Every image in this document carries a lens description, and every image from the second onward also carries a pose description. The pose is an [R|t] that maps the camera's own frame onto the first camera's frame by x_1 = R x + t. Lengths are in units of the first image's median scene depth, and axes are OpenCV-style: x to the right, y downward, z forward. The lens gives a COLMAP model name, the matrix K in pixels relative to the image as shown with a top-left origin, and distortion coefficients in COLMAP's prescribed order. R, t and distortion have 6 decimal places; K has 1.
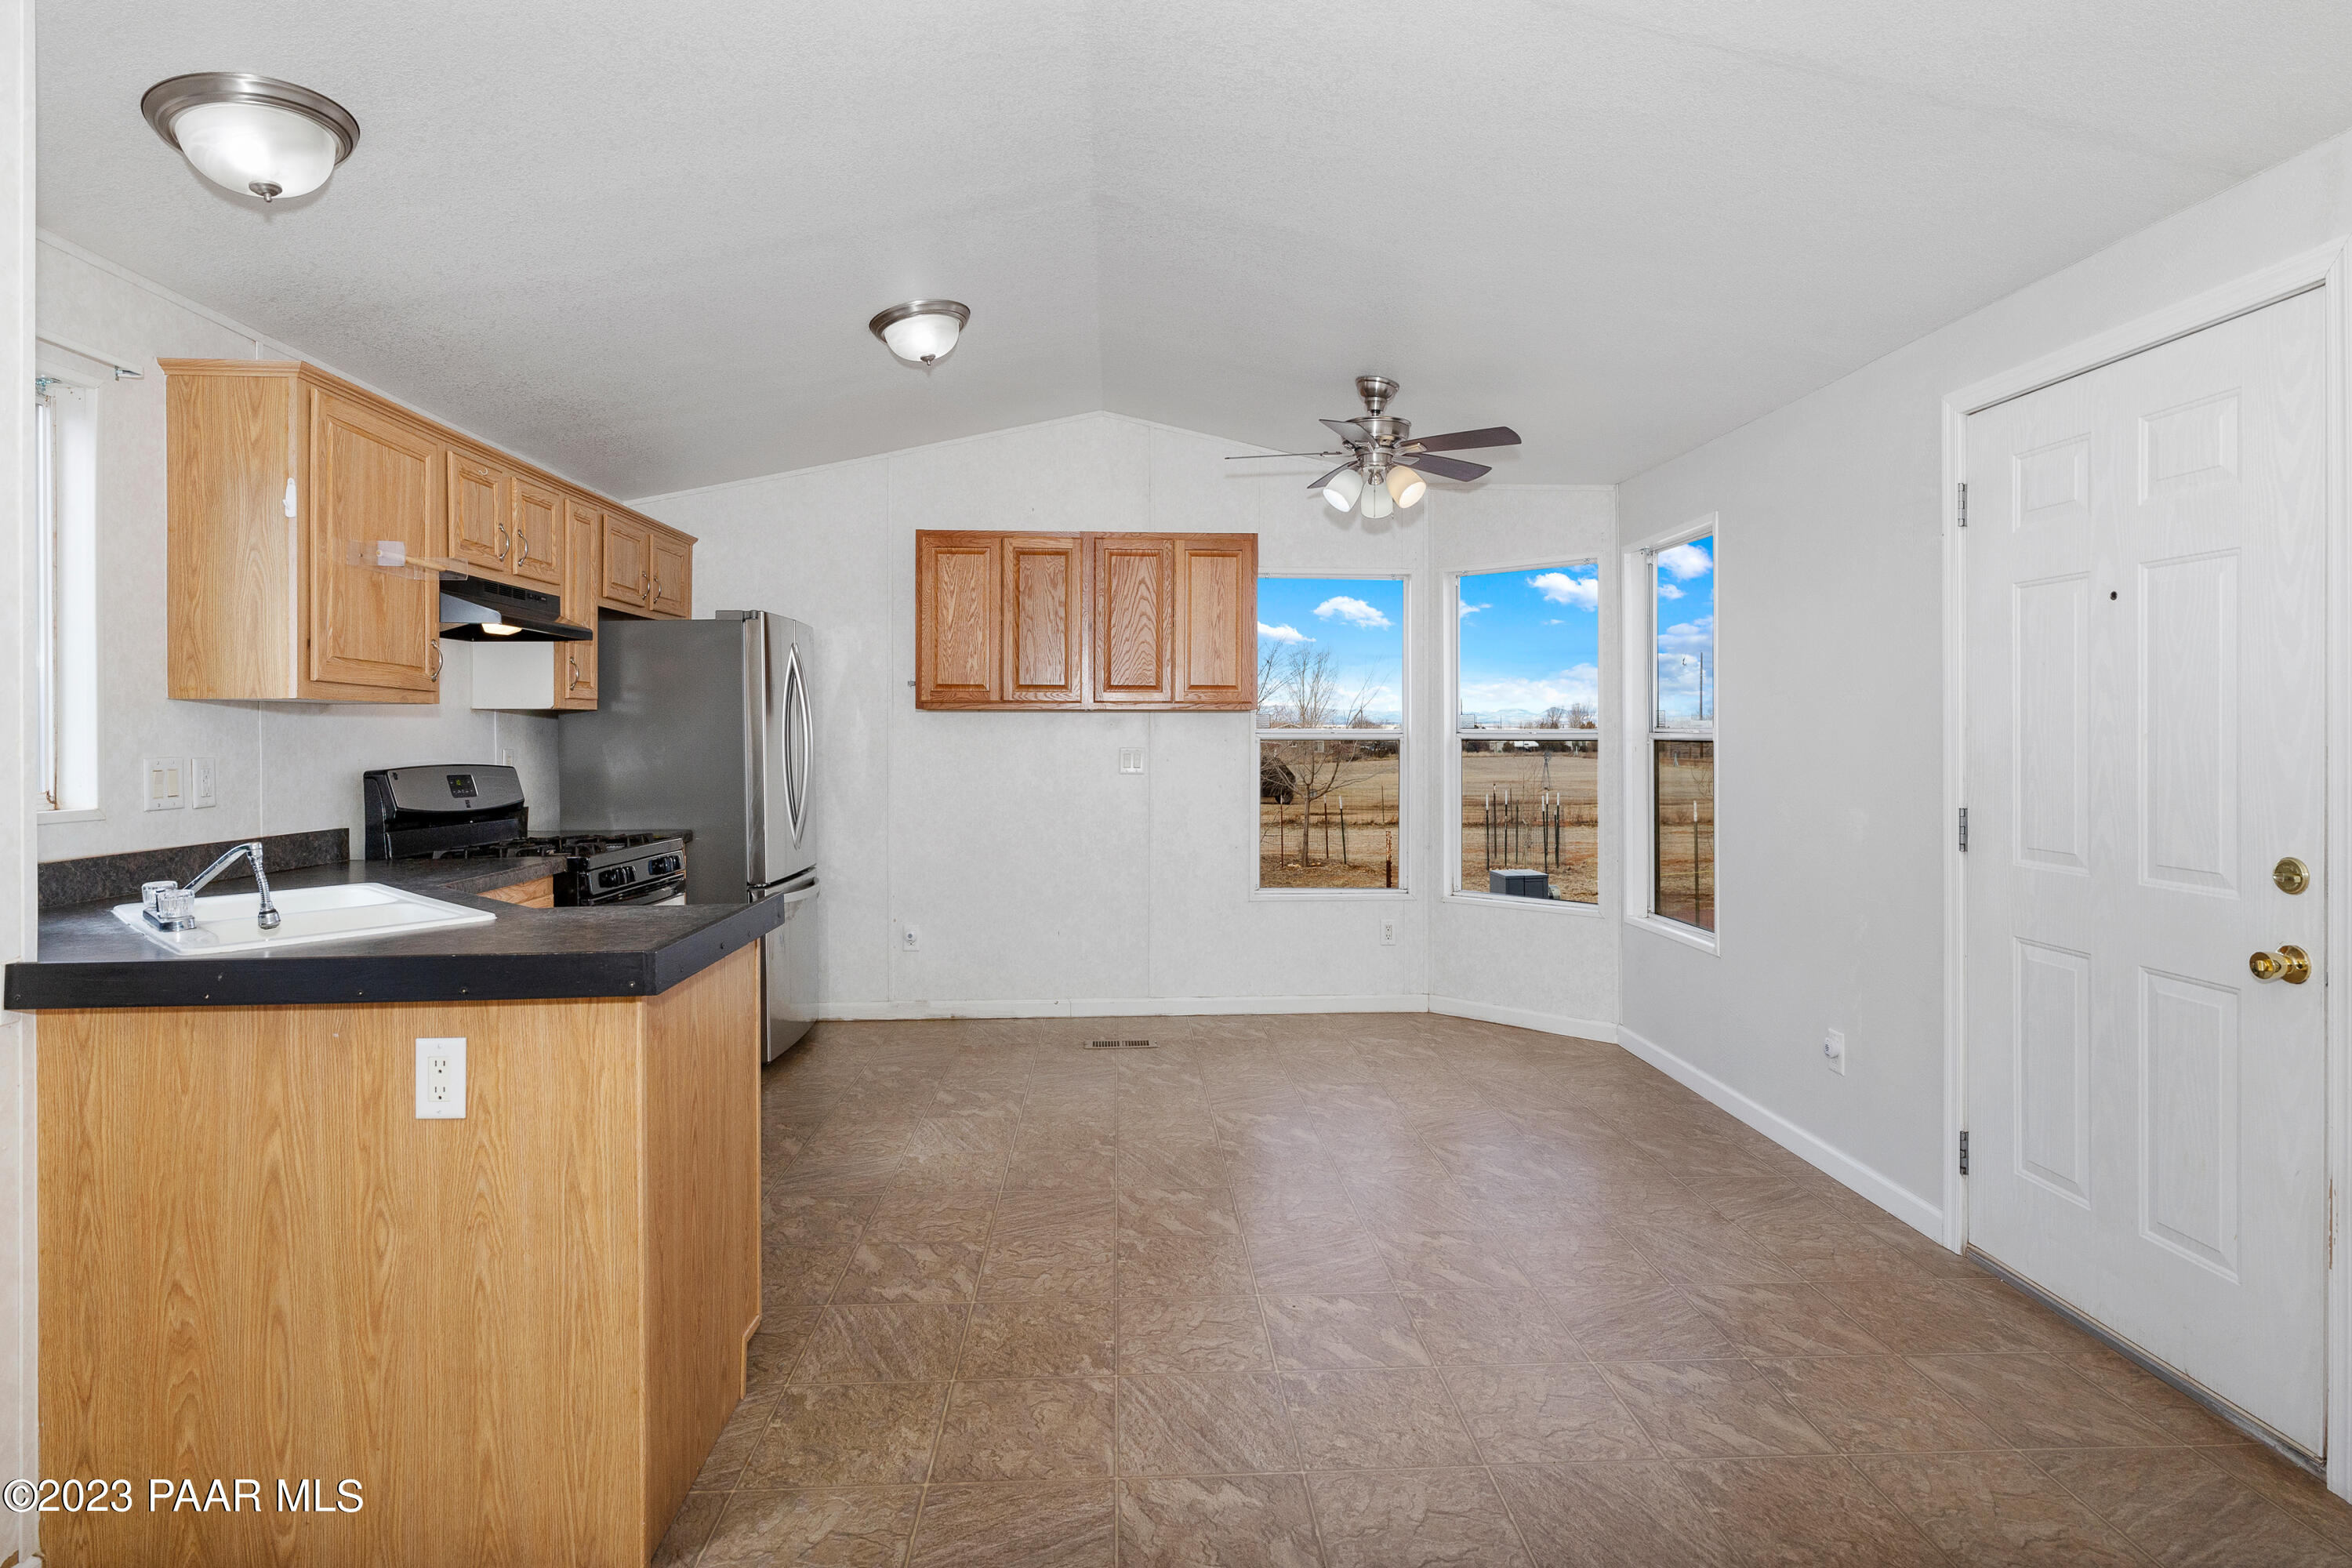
lens RADIAL K [[1233.4, 0, 1166.4], [0, 1233.4, 738.4], [0, 0, 1]] dist [-0.004215, -0.000133]
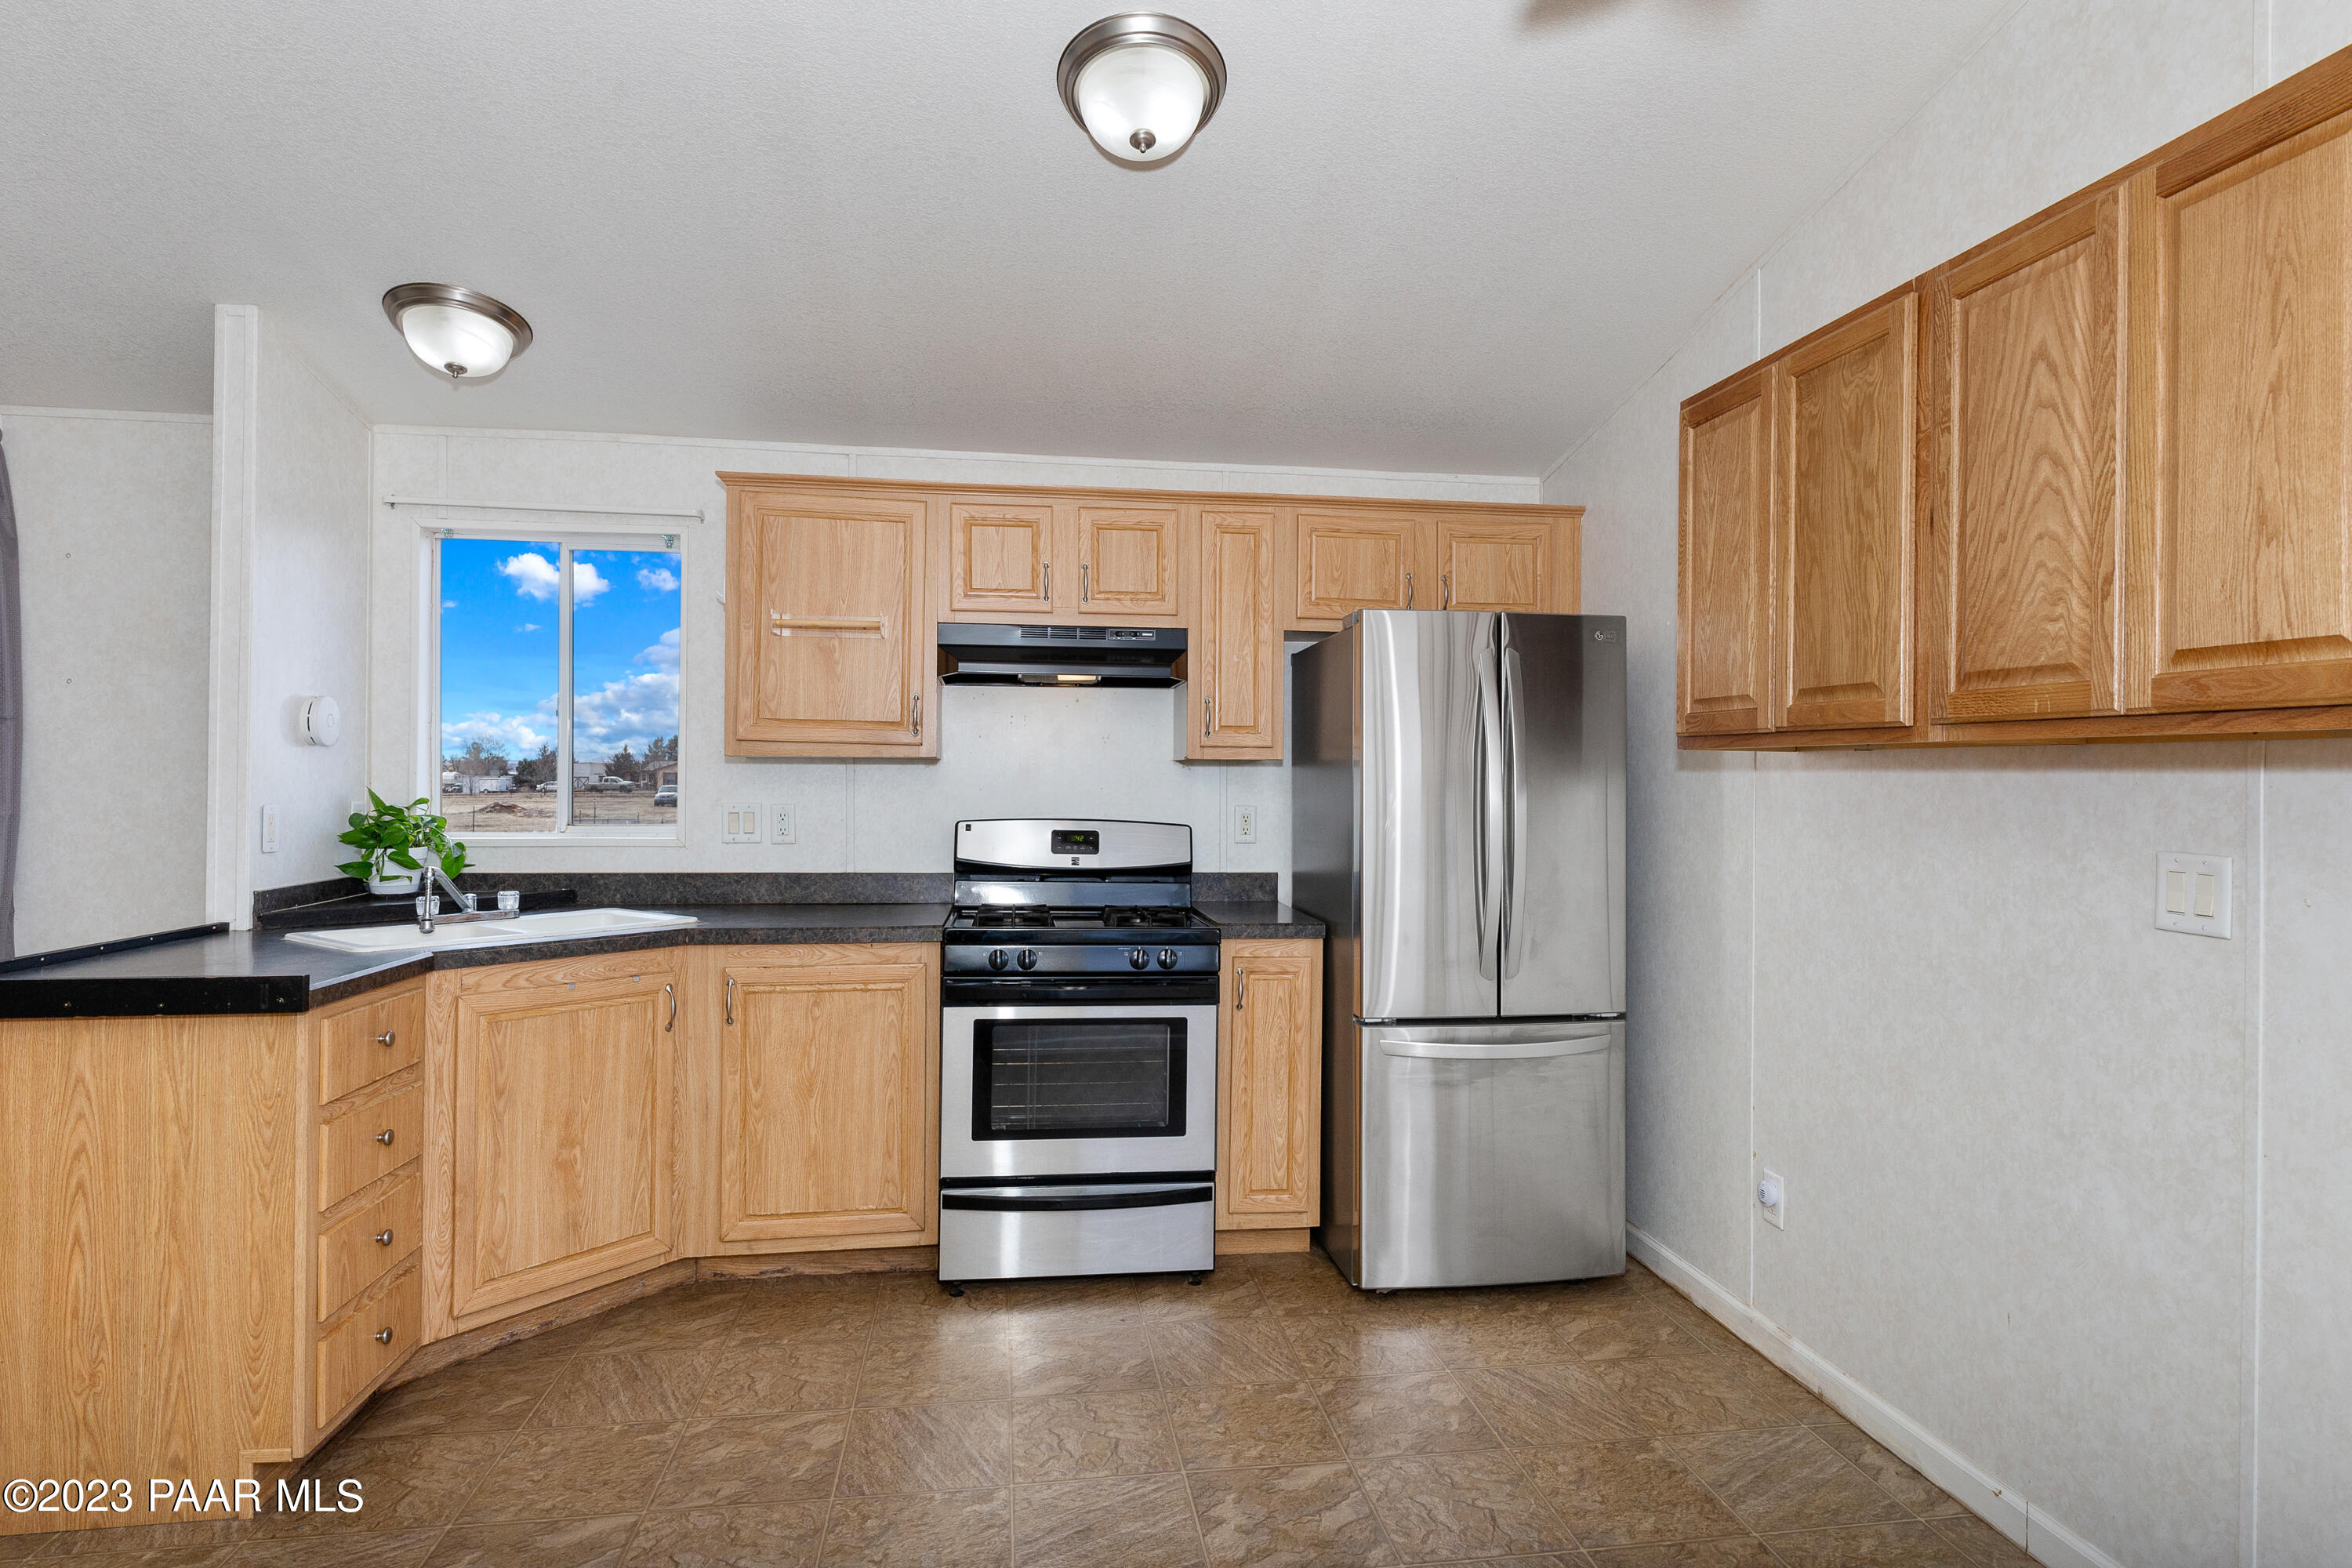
lens RADIAL K [[1244.3, 0, 1180.3], [0, 1244.3, 770.3], [0, 0, 1]] dist [-0.003393, -0.000535]
pose [[0.089703, -0.000107, -0.995969, 0.435992], [-0.010698, 0.999942, -0.001071, -0.018114], [0.995911, 0.010751, 0.089697, 1.098602]]
